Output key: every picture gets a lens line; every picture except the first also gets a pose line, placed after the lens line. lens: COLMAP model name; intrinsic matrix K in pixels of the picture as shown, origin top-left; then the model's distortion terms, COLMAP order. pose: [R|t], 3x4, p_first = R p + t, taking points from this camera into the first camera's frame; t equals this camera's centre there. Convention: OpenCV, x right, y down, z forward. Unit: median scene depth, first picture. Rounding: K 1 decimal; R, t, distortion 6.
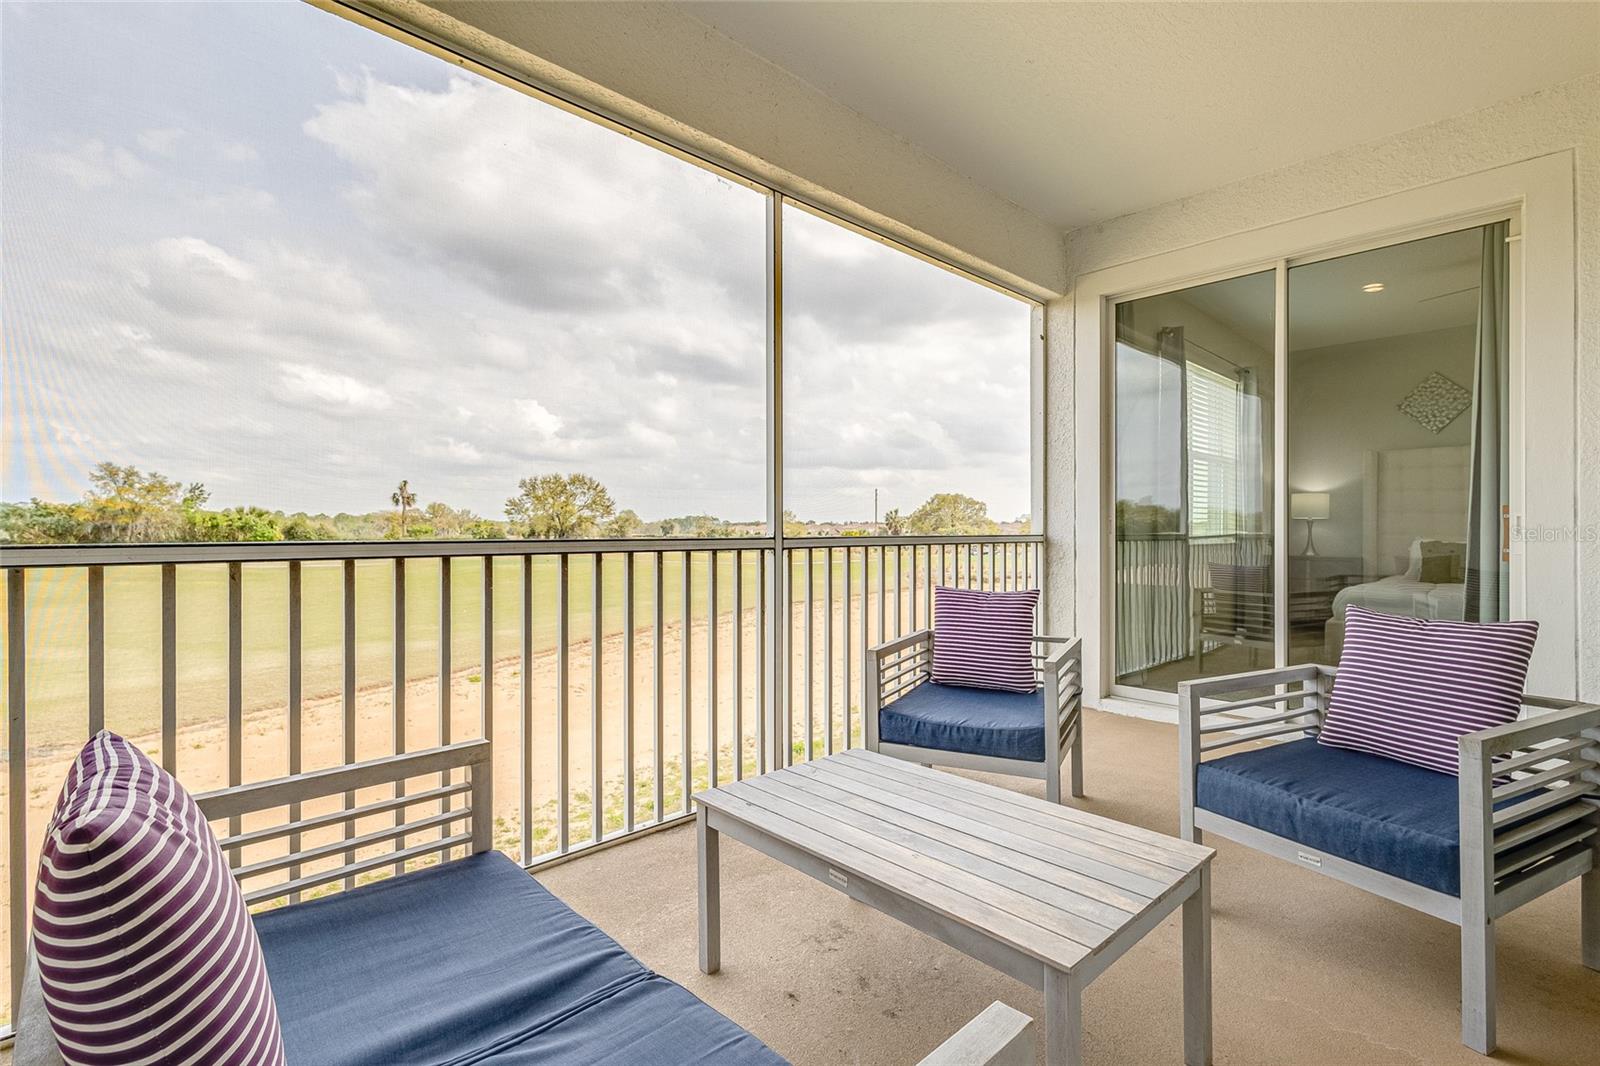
lens RADIAL K [[739.6, 0, 803.2], [0, 739.6, 527.8], [0, 0, 1]] dist [0.001532, 0.000224]
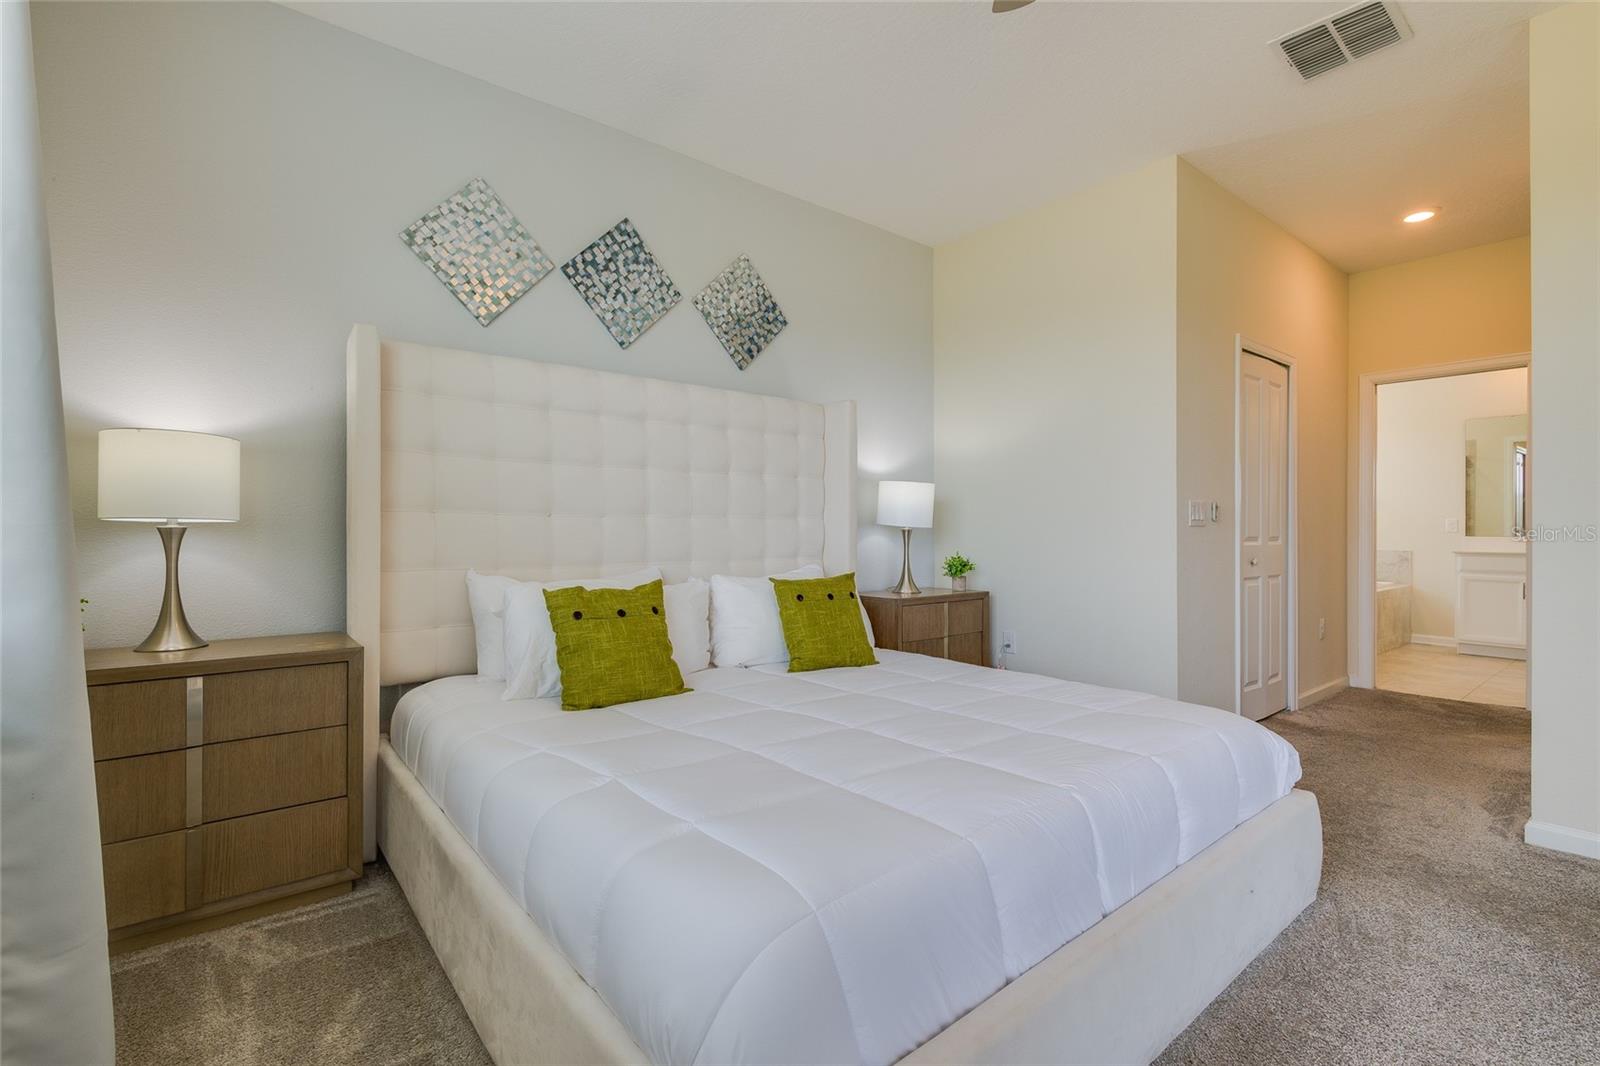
lens RADIAL K [[739.6, 0, 803.2], [0, 739.6, 527.8], [0, 0, 1]] dist [0.001532, 0.000224]
pose [[0.054677, -0.000129, 0.998504, 0.429423], [-0.002235, 0.999997, 0.000252, -0.010568], [-0.998502, -0.002246, 0.054677, 0.776124]]
